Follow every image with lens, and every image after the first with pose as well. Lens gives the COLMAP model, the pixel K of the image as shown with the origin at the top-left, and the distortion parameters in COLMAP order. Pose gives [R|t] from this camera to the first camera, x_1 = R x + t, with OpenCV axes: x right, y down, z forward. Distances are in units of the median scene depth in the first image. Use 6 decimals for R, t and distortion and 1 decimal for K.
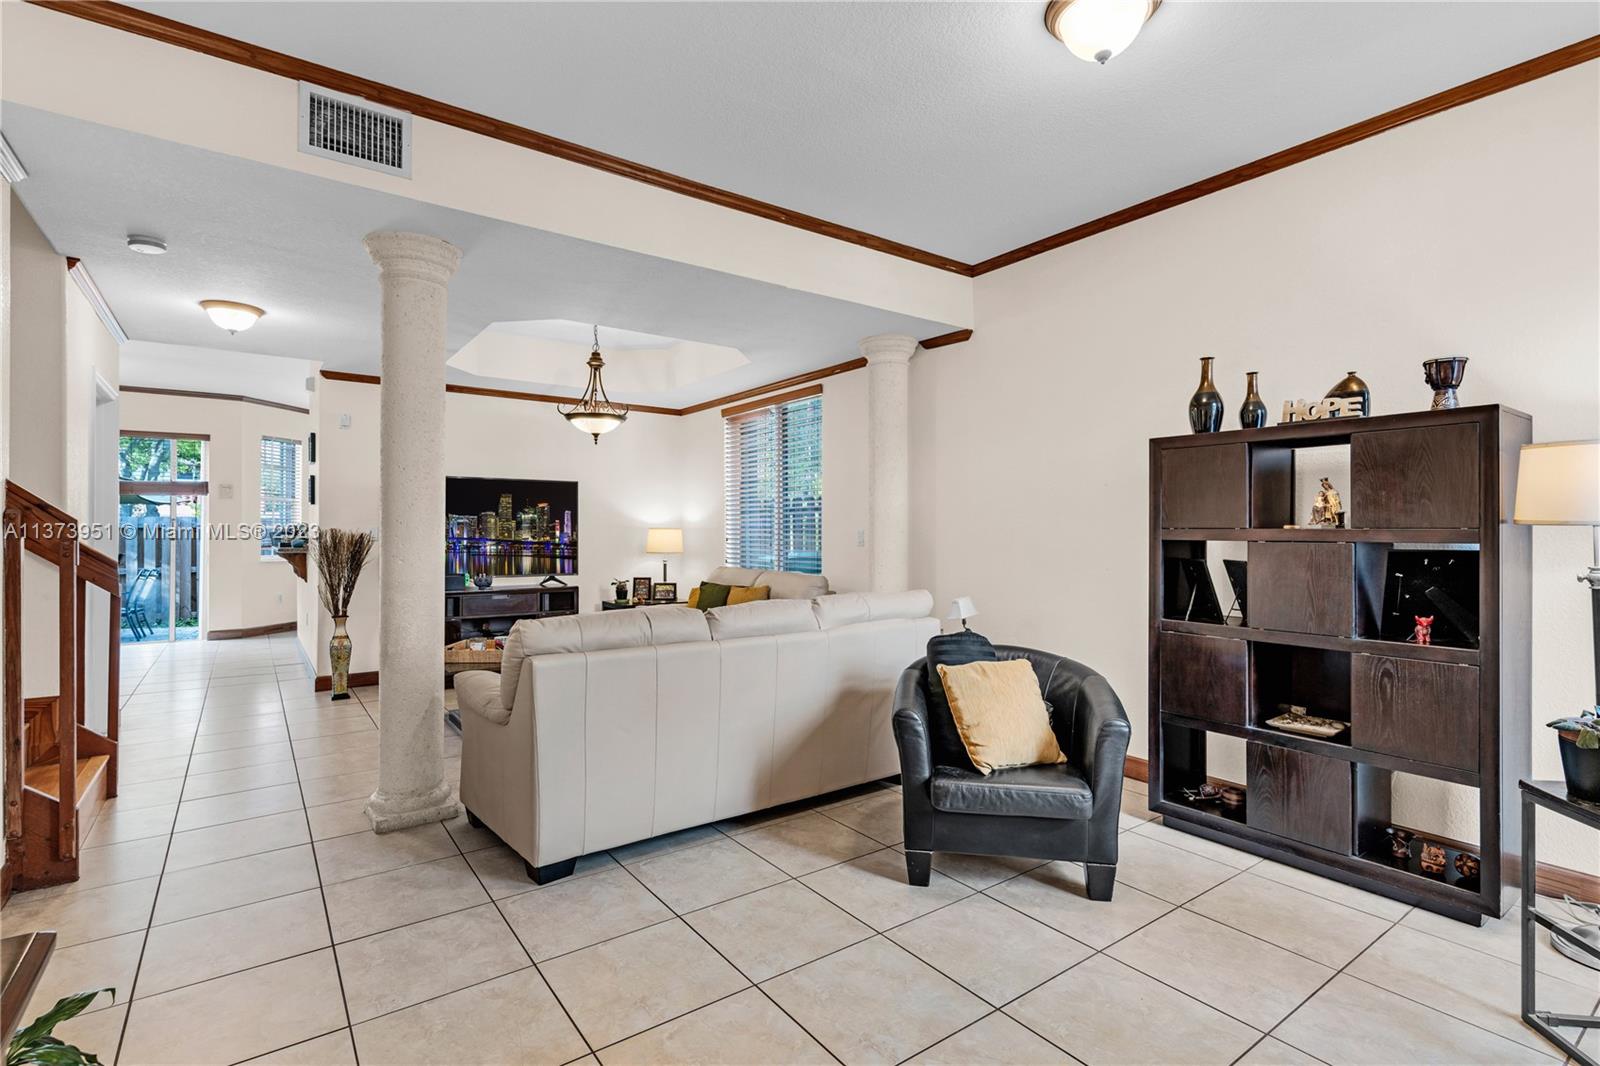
lens RADIAL K [[772.2, 0, 794.3], [0, 772.2, 525.5], [0, 0, 1]] dist [0.003583, 0.000522]
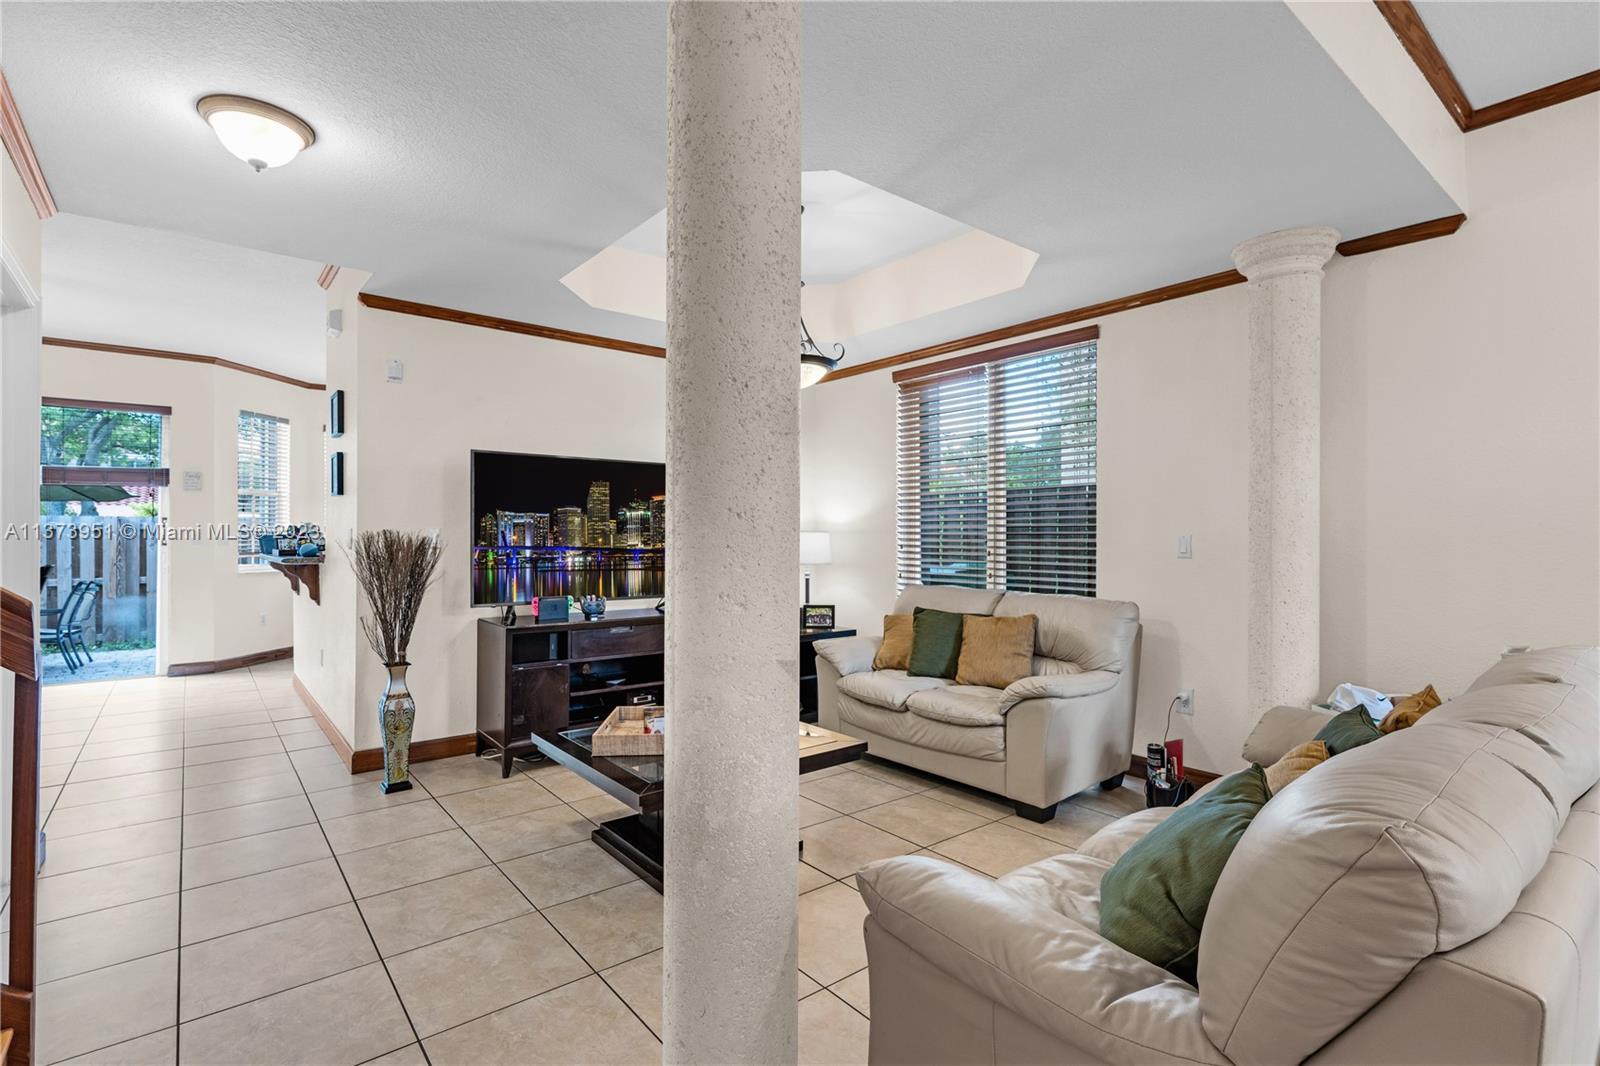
lens RADIAL K [[773.9, 0, 800.0], [0, 773.9, 533.0], [0, 0, 1]] dist [0.002084, 0.000310]
pose [[0.998662, 0.002943, 0.051634, -0.251693], [-0.003184, 0.999984, 0.004592, 0.002162], [-0.051620, -0.004750, 0.998656, 0.293892]]
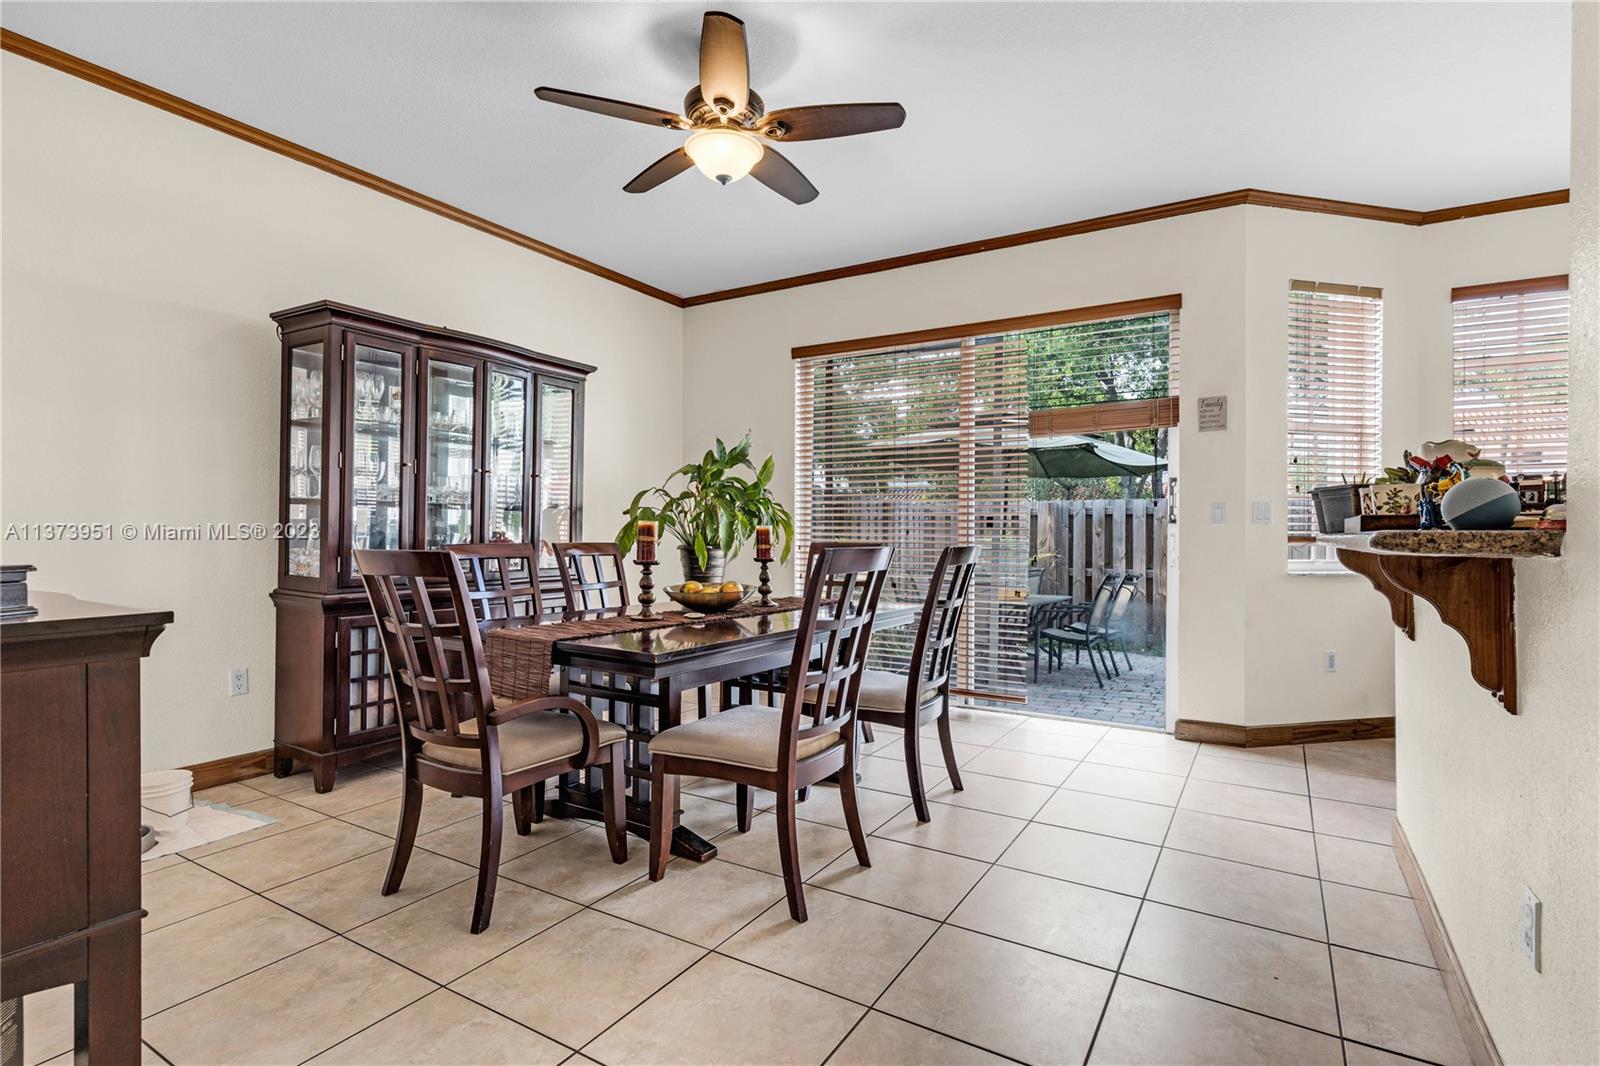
lens RADIAL K [[773.9, 0, 800.0], [0, 773.9, 533.0], [0, 0, 1]] dist [0.002084, 0.000310]
pose [[0.390626, 0.003981, -0.920541, -0.593823], [0.004169, 0.999973, 0.006094, 0.030445], [0.920540, -0.006218, 0.390599, 0.865436]]
